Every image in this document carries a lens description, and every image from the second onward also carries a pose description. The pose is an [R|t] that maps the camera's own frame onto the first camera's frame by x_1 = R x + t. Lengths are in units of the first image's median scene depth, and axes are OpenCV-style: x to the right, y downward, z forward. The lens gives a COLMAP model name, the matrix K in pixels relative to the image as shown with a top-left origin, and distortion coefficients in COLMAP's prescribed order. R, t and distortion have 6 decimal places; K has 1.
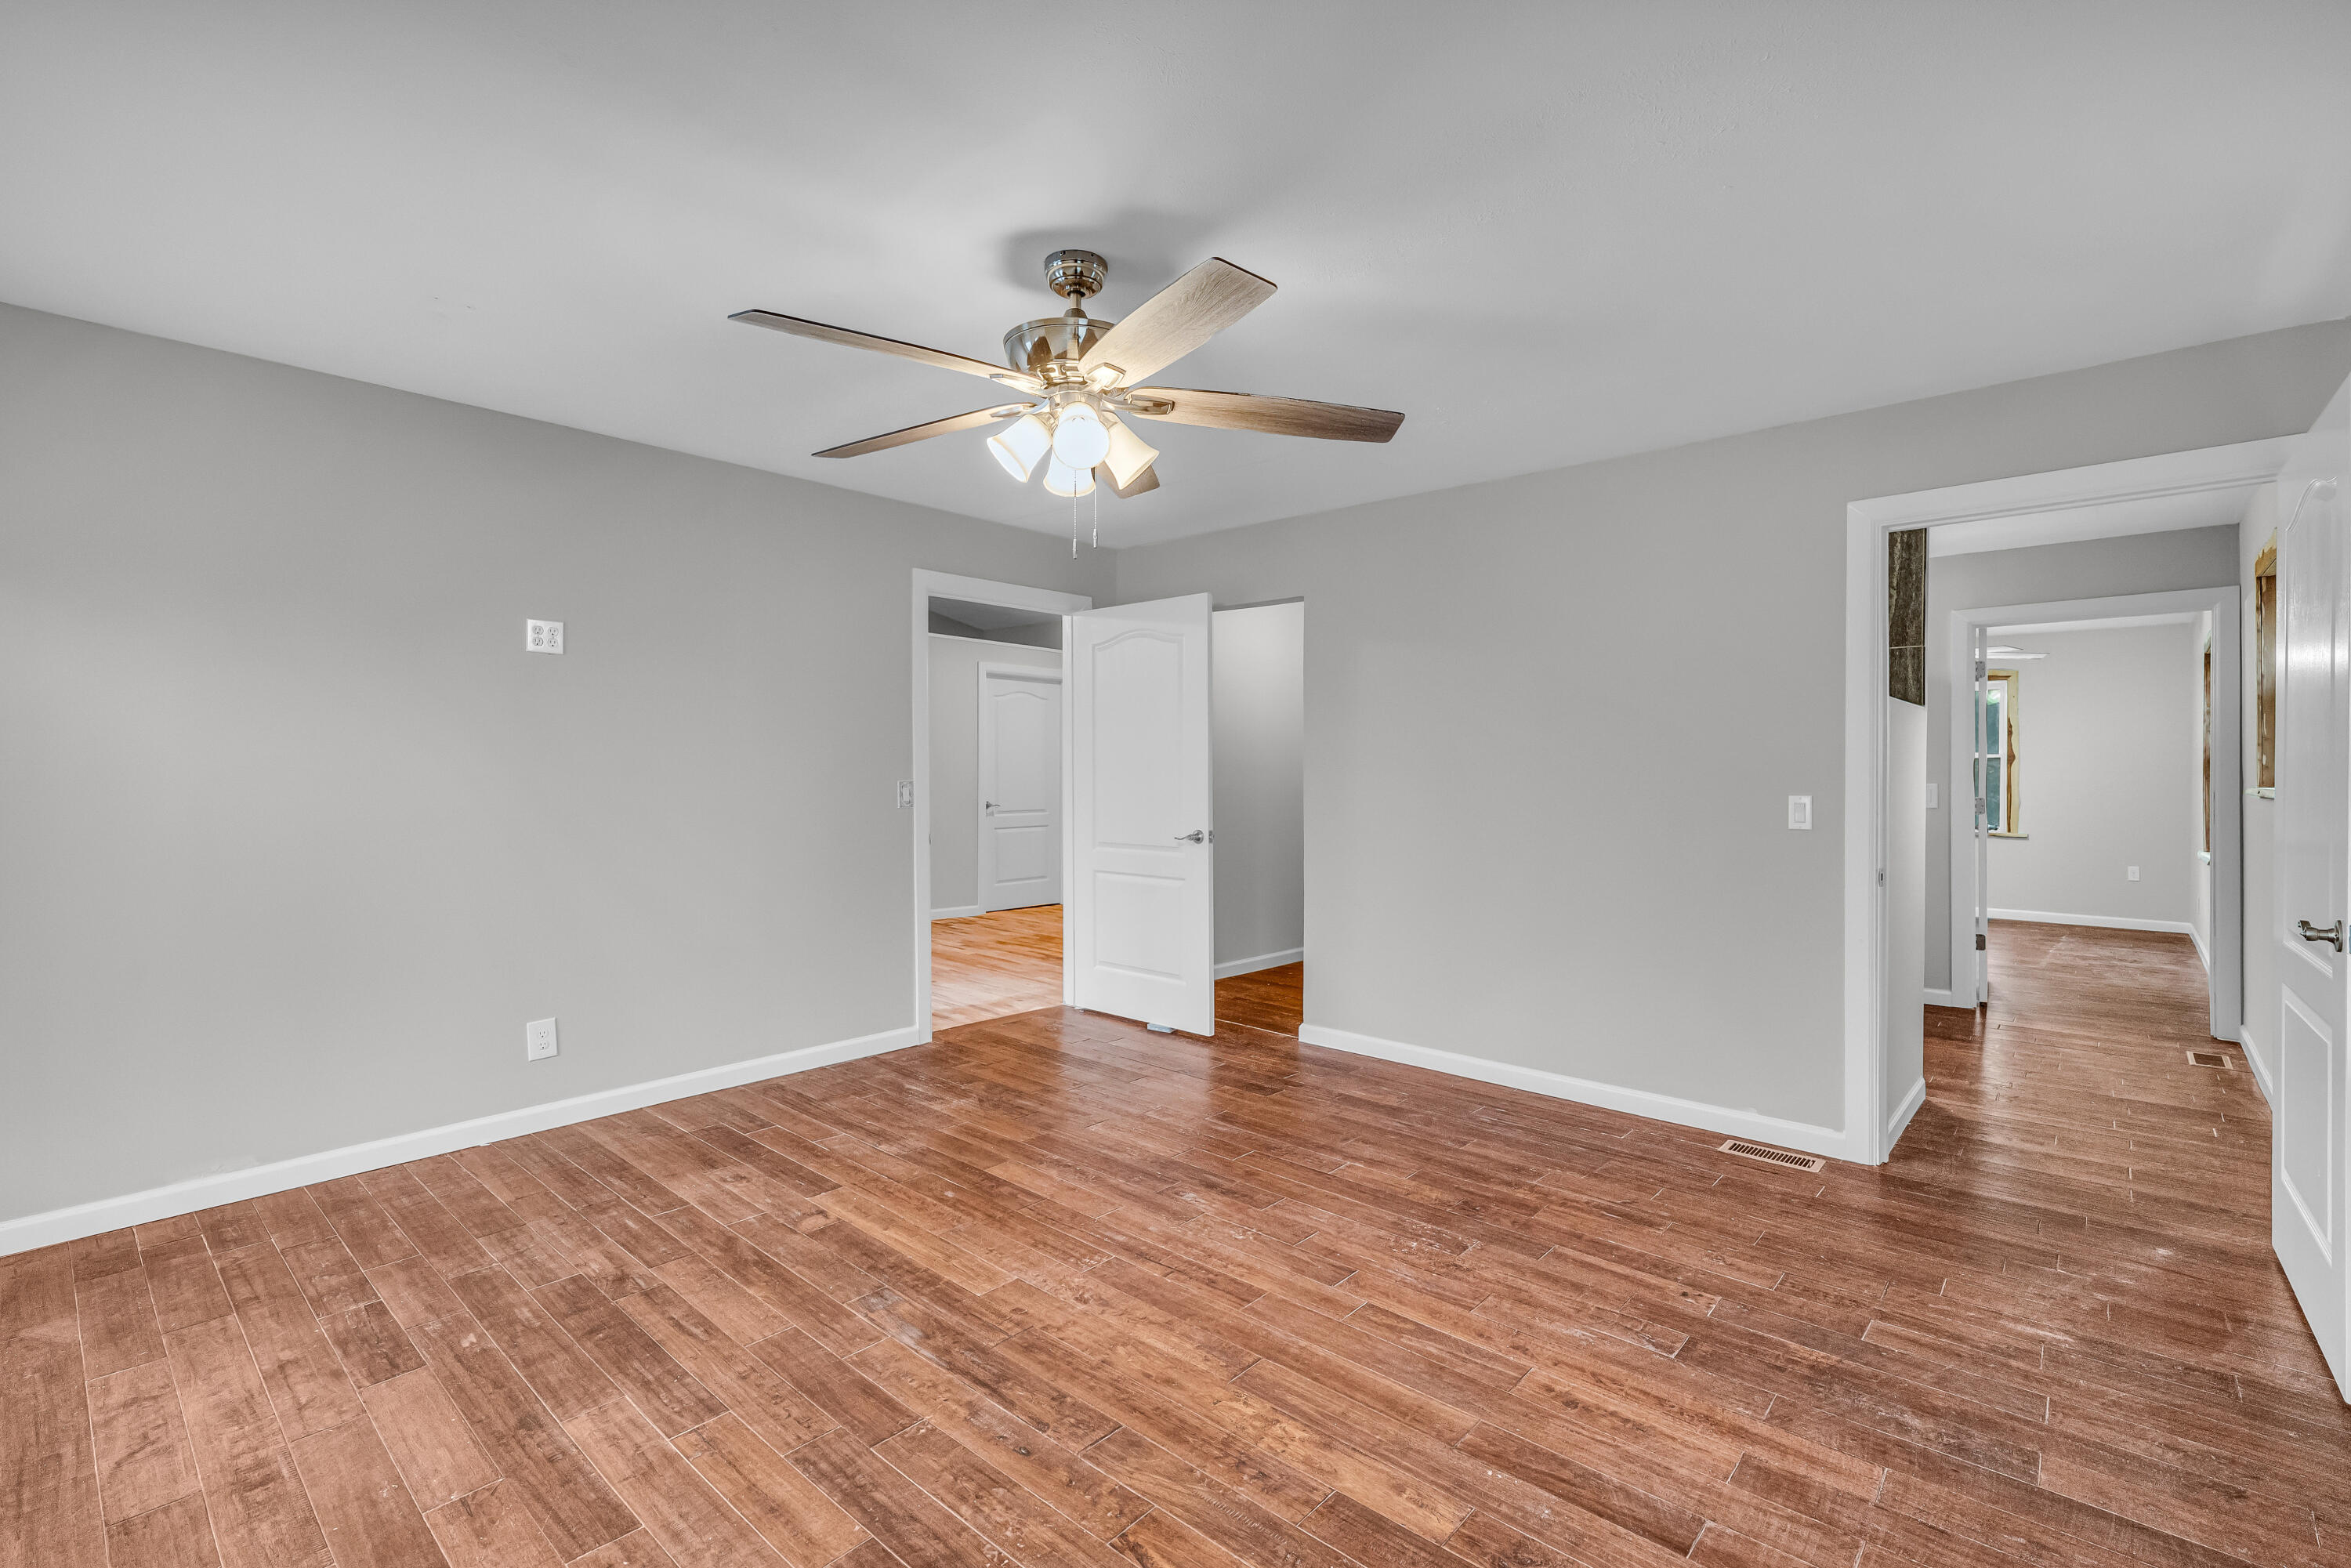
lens RADIAL K [[1041.2, 0, 1177.1], [0, 1041.2, 778.9], [0, 0, 1]] dist [0.004333, 0.000775]
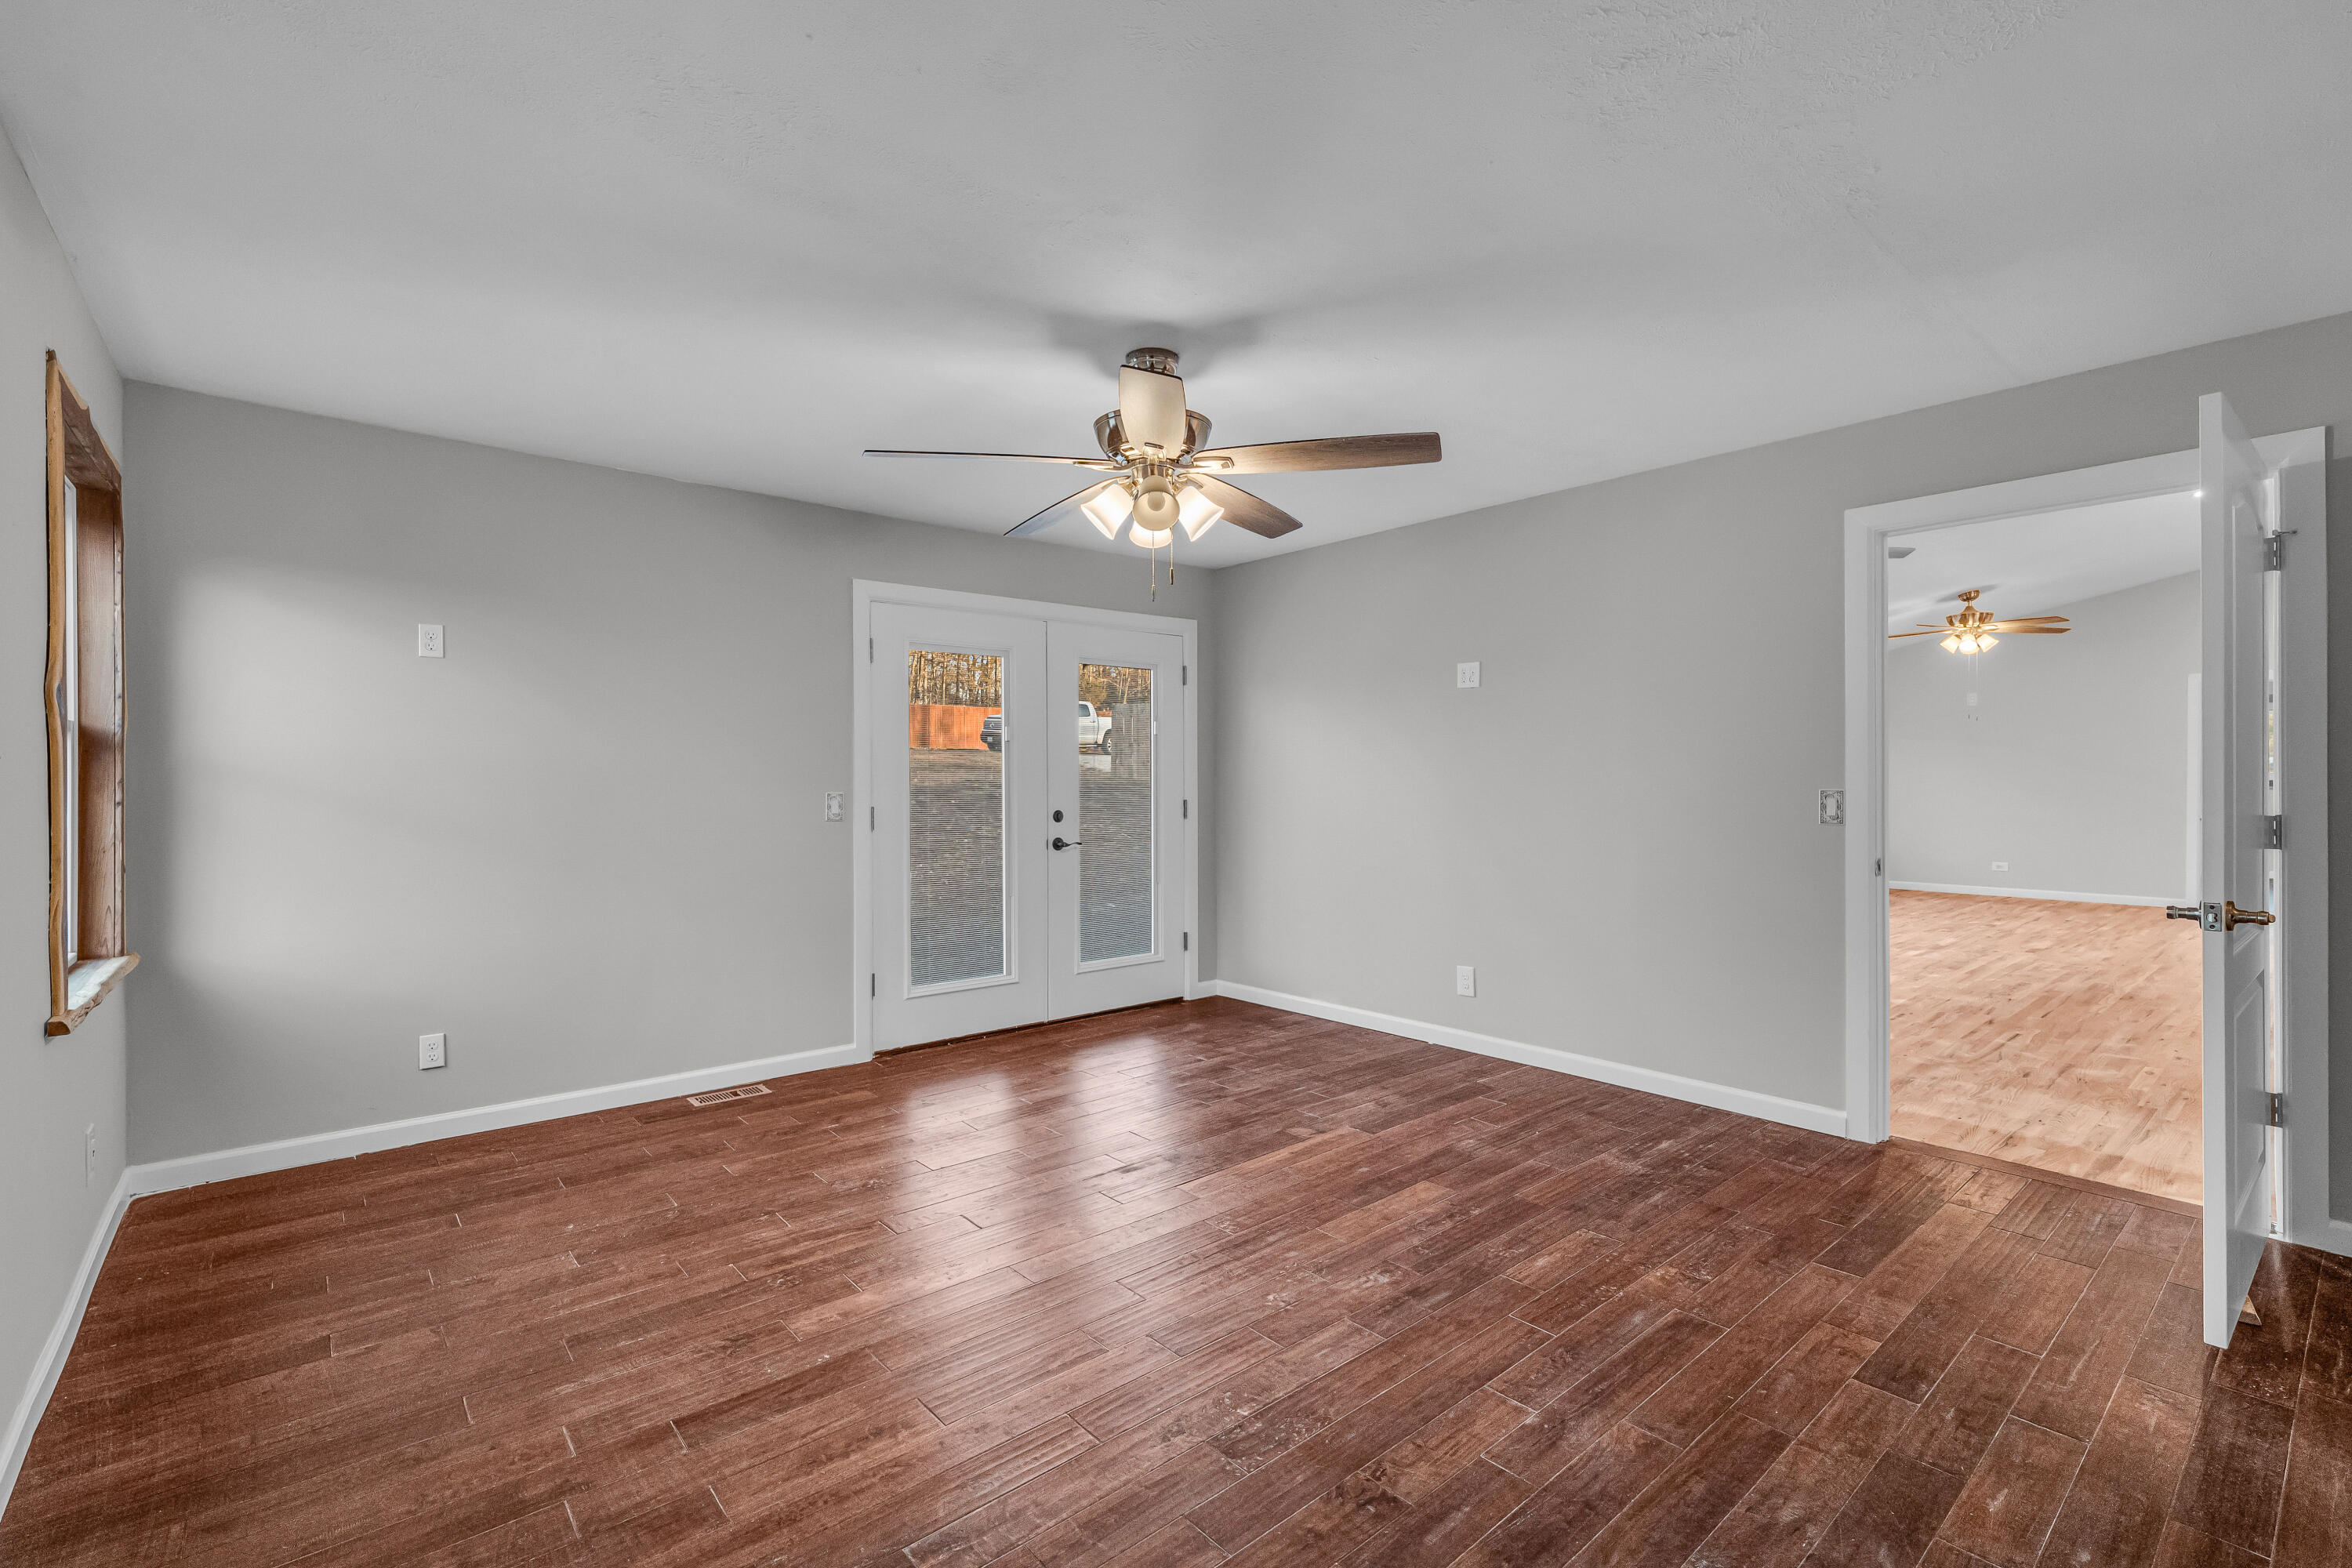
lens RADIAL K [[1041.7, 0, 1164.9], [0, 1041.7, 784.4], [0, 0, 1]] dist [0.004333, 0.000775]
pose [[-0.140717, 0.003277, -0.990044, 0.853129], [-0.003724, 0.999986, 0.003839, -0.003876], [0.990043, 0.004227, -0.140703, 0.920166]]
